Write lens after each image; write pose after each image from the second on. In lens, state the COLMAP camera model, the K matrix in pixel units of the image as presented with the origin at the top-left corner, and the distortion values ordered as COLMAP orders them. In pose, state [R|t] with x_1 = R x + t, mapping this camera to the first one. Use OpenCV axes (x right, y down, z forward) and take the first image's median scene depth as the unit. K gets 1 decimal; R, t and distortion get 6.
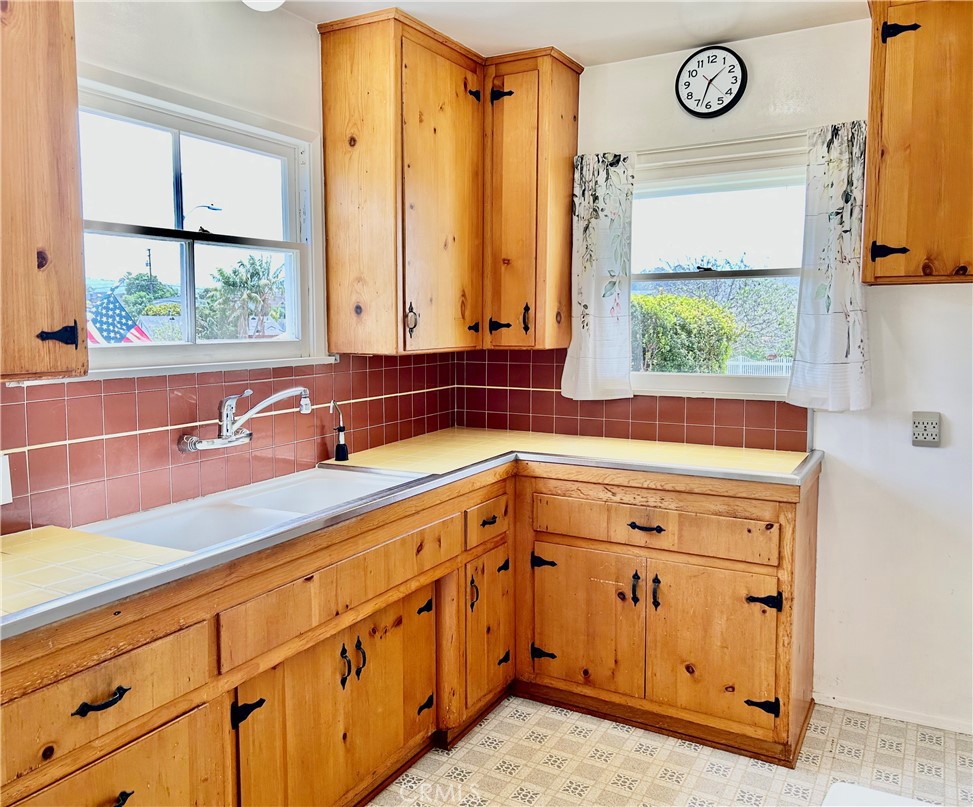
lens RADIAL K [[817.7, 0, 419.9], [0, 817.7, 393.5], [0, 0, 1]] dist [0.044652, -0.058873]
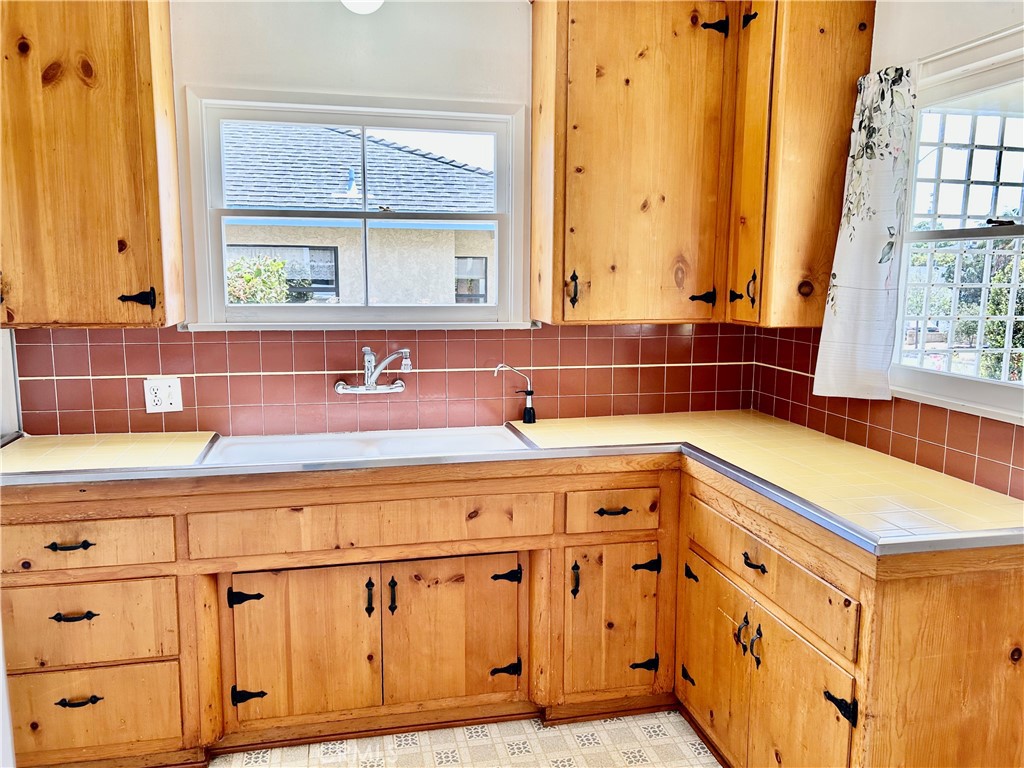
lens RADIAL K [[788.8, 0, 512.0], [0, 788.8, 384.0], [0, 0, 1]] dist [0.017794, 0.000759]
pose [[0.699853, 0.113767, -0.705169, 0.629526], [-0.073822, 0.993468, 0.087014, -0.056048], [0.710462, -0.008840, 0.703680, 0.303158]]
